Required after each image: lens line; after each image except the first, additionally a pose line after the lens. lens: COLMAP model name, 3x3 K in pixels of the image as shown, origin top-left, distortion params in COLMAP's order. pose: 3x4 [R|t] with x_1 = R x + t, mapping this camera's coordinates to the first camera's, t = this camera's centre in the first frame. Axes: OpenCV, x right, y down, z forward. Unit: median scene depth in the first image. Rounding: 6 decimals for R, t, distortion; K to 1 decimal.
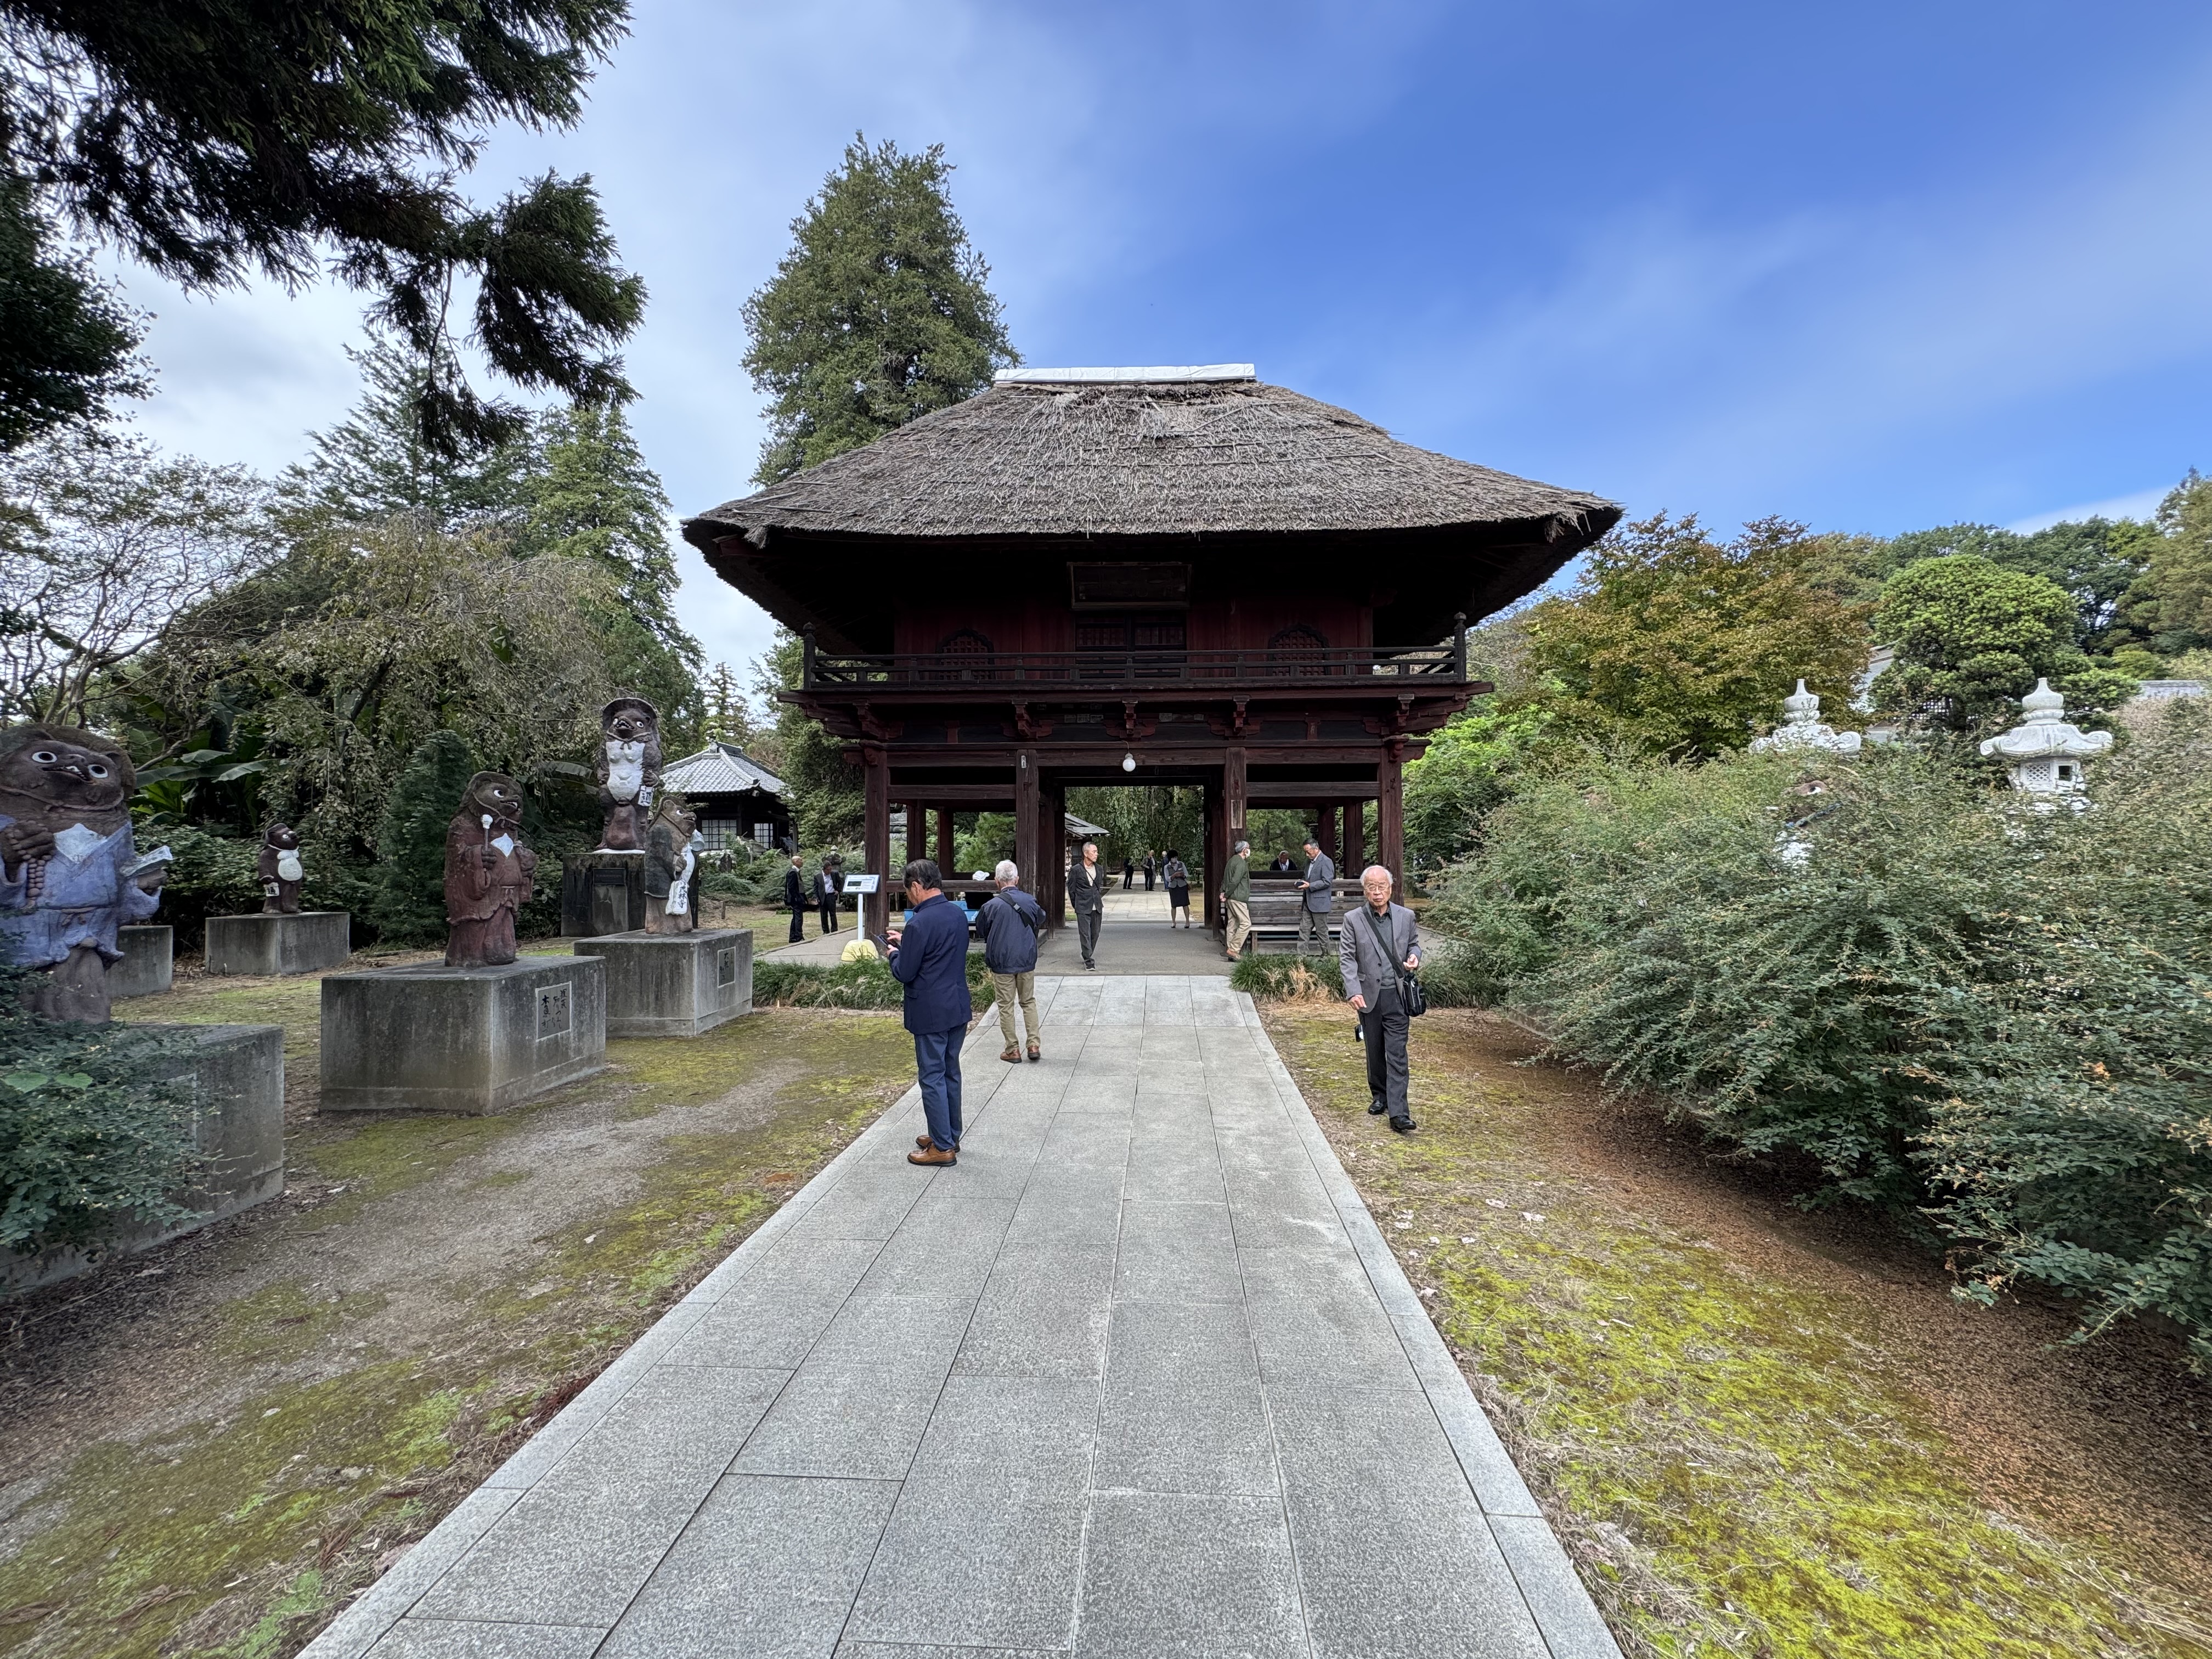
lens RADIAL K [[890.4, 0, 1104.9], [0, 890.4, 832.0], [0, 0, 1]] dist [-0.000564, -0.000006]
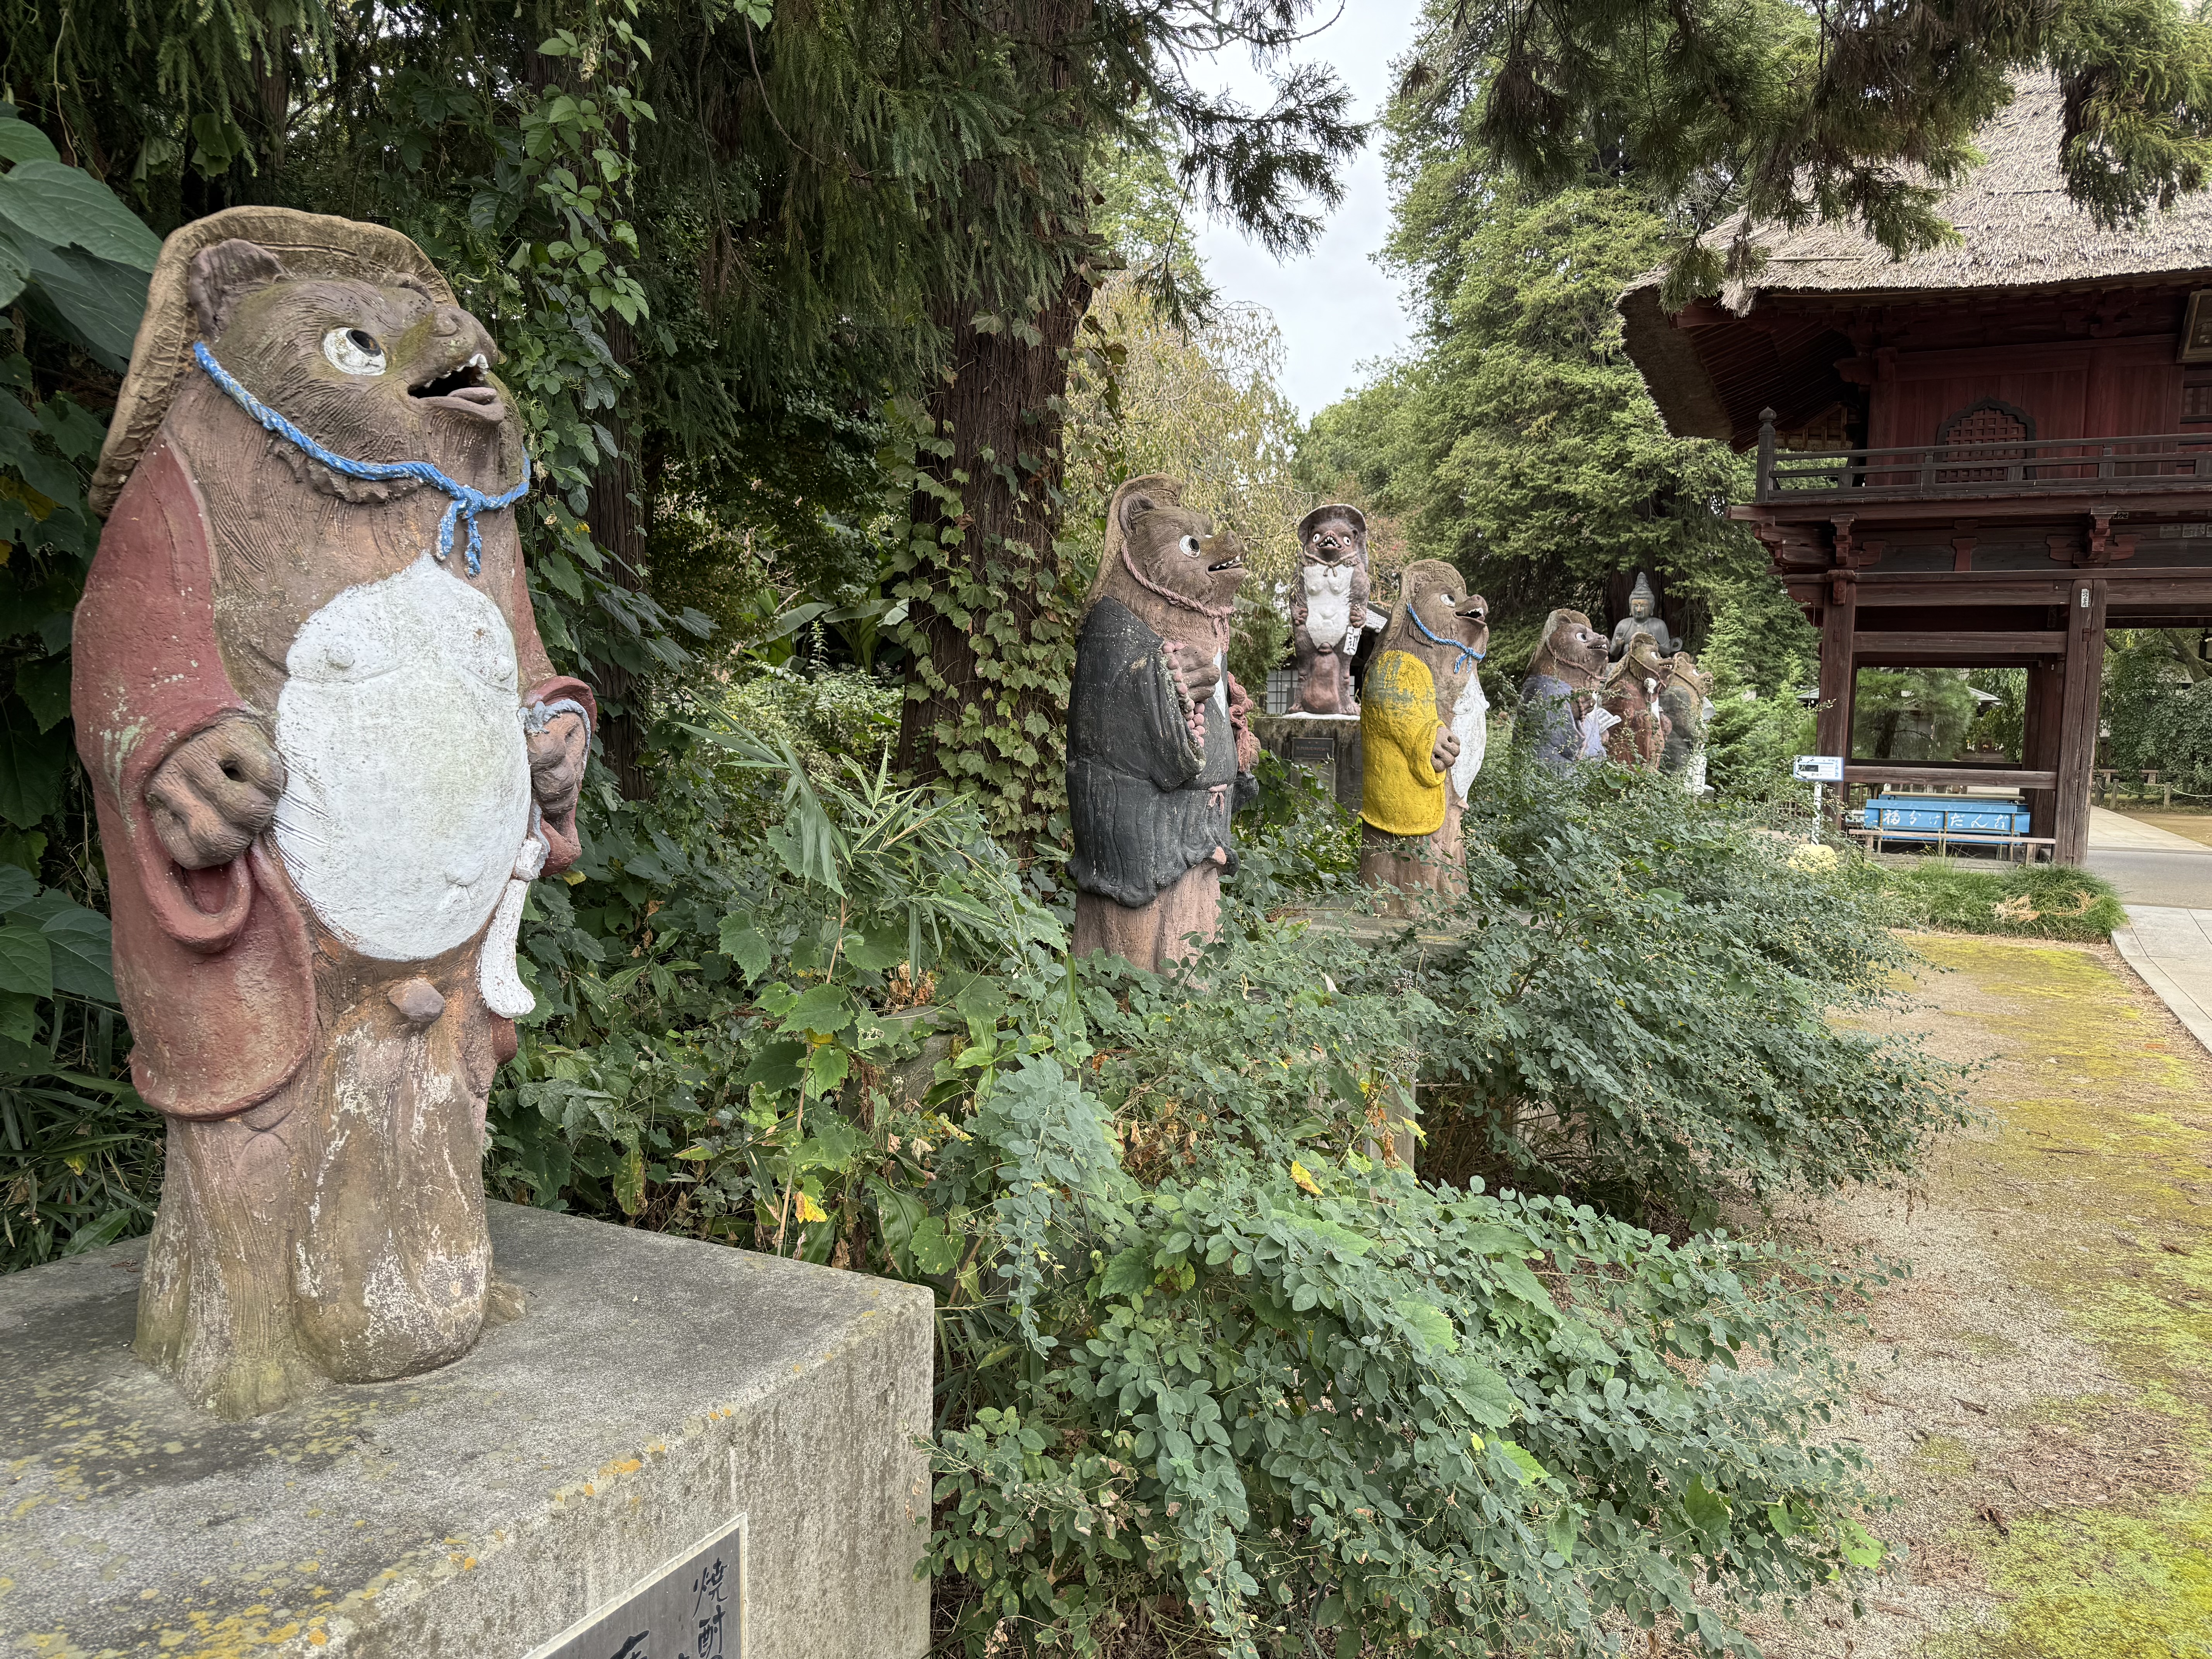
lens RADIAL K [[1550.4, 0, 1110.3], [0, 1550.4, 836.6], [0, 0, 1]] dist [-0.002159, -0.001374]
pose [[0.923223, 0.049169, -0.381106, -0.252492], [-0.013028, 0.995215, 0.096838, -0.001497], [0.384044, -0.084438, 0.919446, -0.310657]]
